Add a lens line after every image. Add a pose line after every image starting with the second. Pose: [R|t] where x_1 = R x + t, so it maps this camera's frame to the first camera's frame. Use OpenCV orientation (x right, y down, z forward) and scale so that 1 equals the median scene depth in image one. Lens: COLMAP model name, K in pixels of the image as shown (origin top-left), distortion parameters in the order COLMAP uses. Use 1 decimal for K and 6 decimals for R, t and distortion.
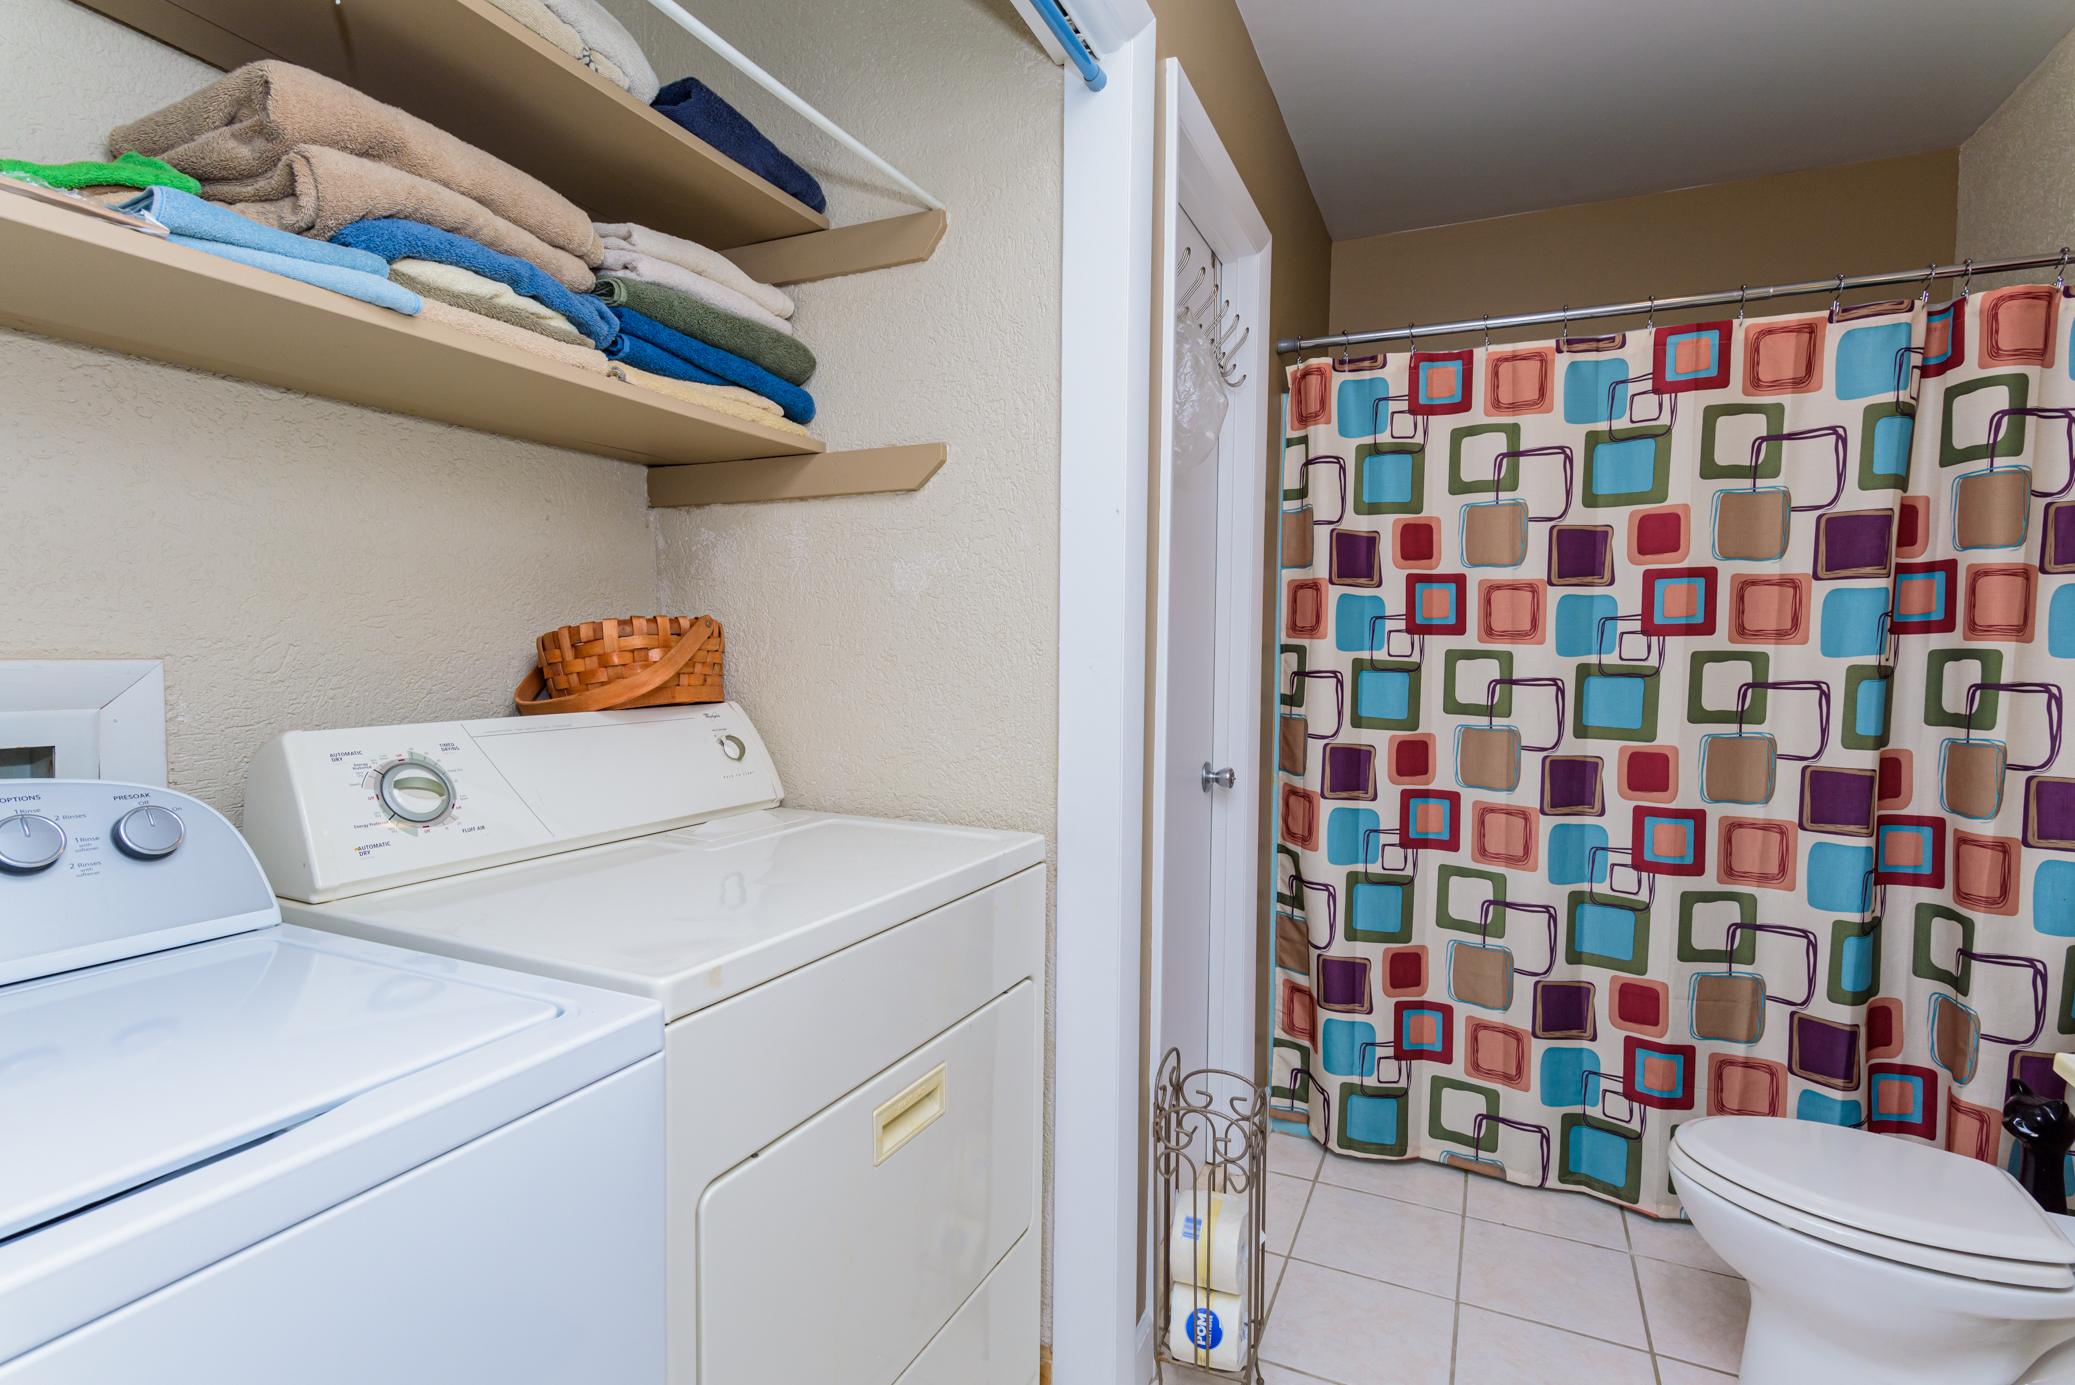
lens RADIAL K [[1019.9, 0, 1031.8], [0, 1019.9, 701.1], [0, 0, 1]] dist [0.005640, -0.001761]
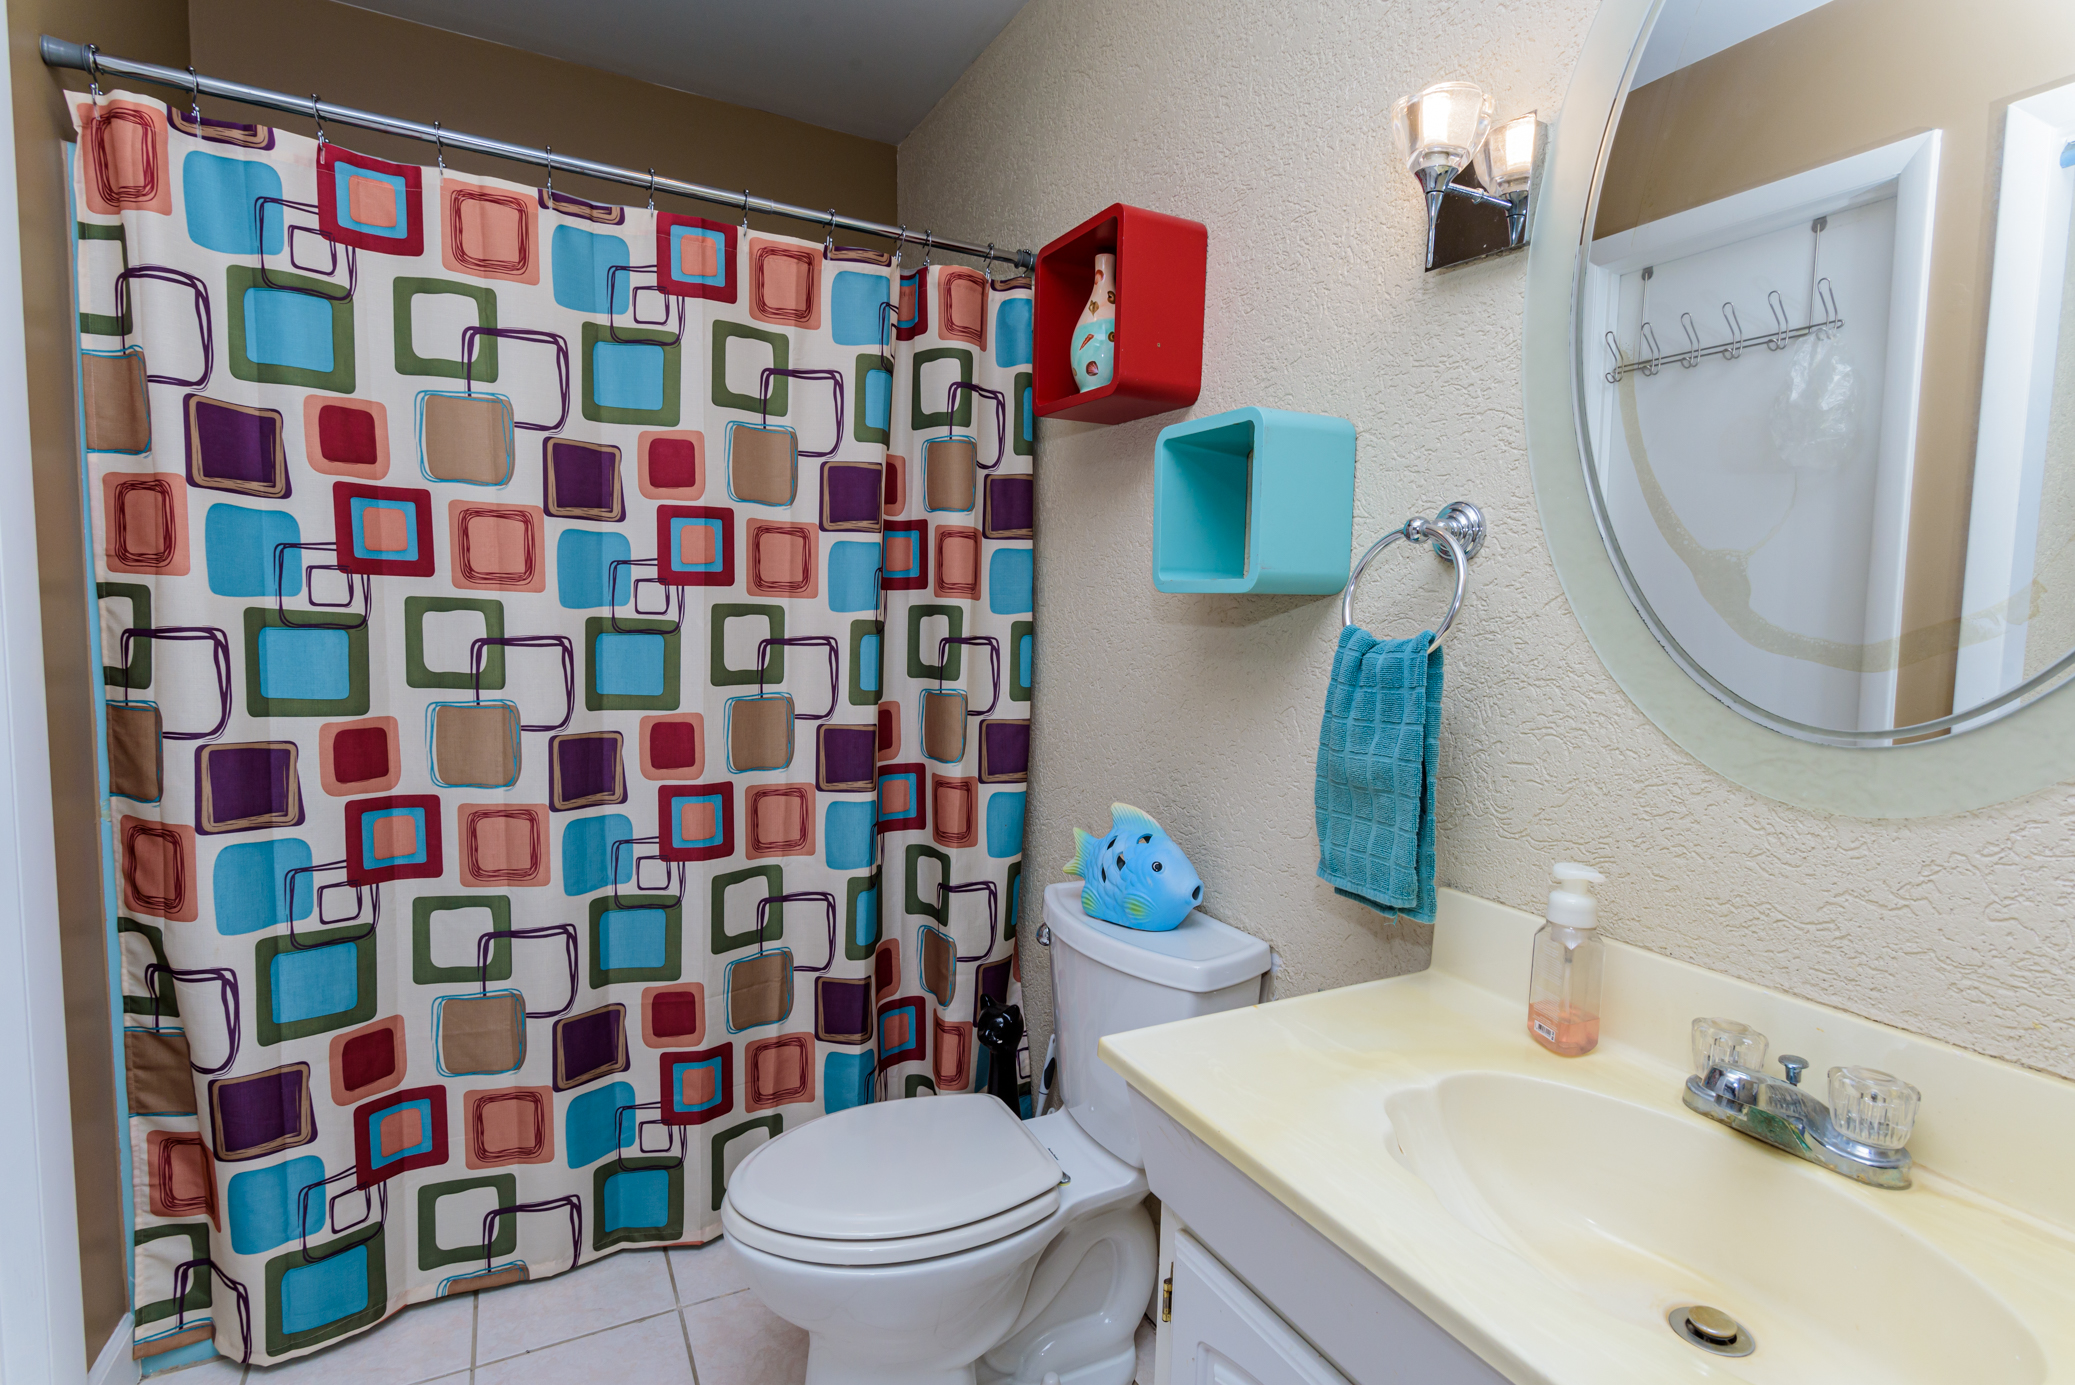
lens RADIAL K [[1019.9, 0, 1037.9], [0, 1019.9, 696.1], [0, 0, 1]] dist [0.005640, -0.001761]
pose [[0.618338, -0.058500, 0.783732, 0.123691], [0.022895, 0.998143, 0.056441, -0.012301], [-0.785579, -0.016956, 0.618530, 0.229233]]
